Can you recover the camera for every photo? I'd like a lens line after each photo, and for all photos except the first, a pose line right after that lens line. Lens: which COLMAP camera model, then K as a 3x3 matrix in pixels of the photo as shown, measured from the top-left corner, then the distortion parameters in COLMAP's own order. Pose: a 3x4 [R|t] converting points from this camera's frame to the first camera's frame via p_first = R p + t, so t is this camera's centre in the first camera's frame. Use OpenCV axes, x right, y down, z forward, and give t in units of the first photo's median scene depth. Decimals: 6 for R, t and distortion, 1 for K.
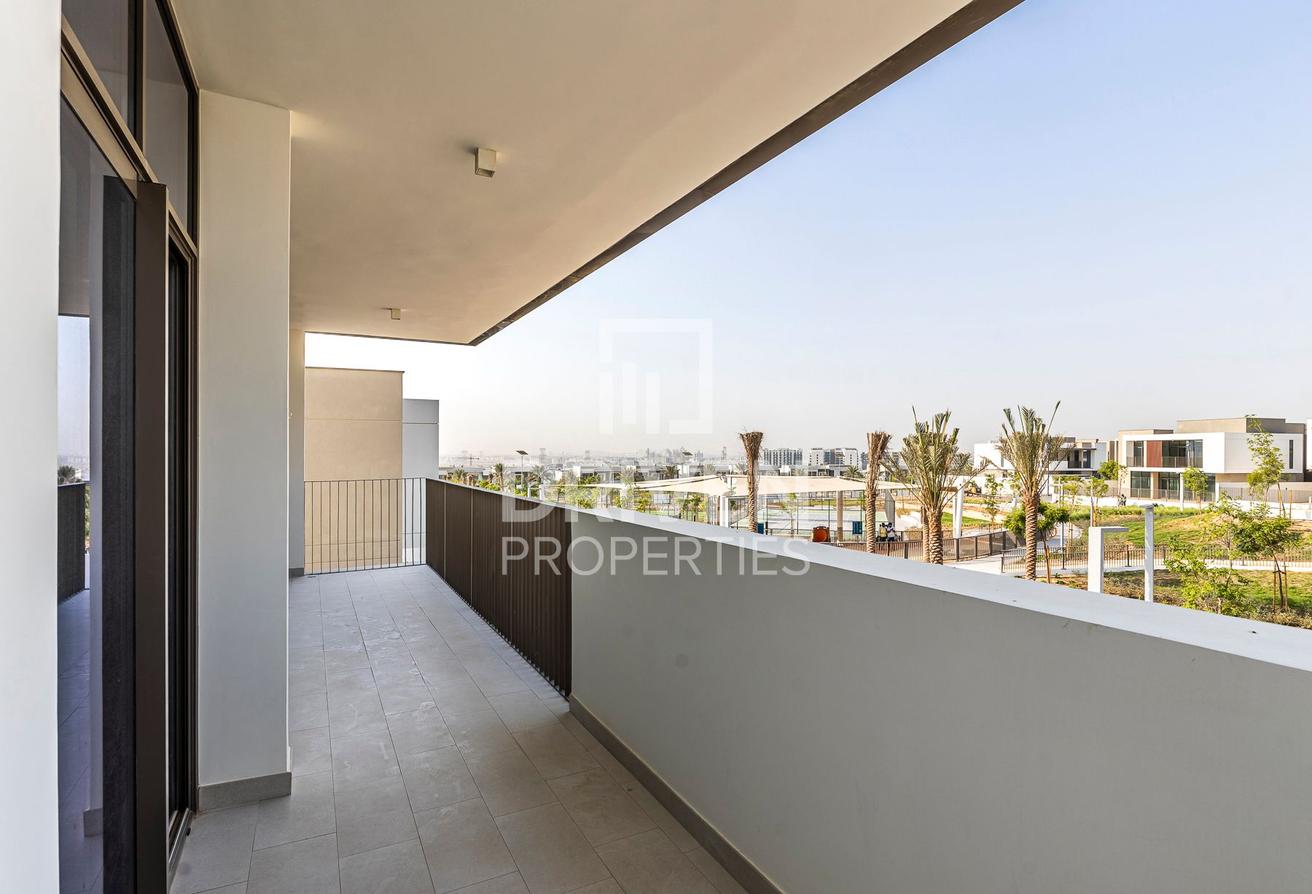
lens RADIAL K [[649.6, 0, 658.7], [0, 649.6, 451.2], [0, 0, 1]] dist [-0.001368, -0.001558]
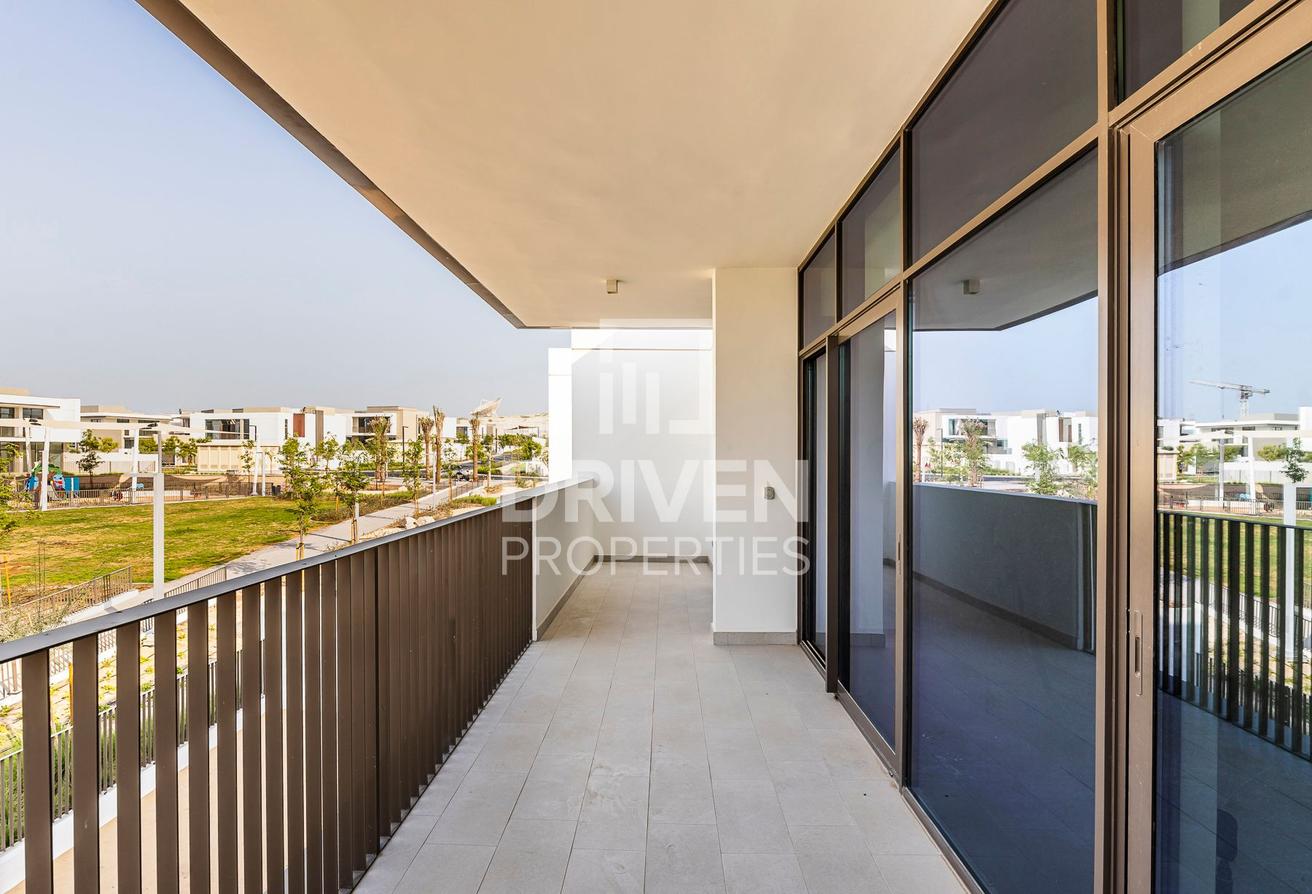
lens RADIAL K [[649.6, 0, 656.8], [0, 649.6, 454.1], [0, 0, 1]] dist [-0.001368, -0.001558]
pose [[-0.871979, 0.000024, 0.489543, -0.751895], [-0.000369, 1.000000, -0.000706, 0.005535], [-0.489543, -0.000796, -0.871979, 1.519421]]
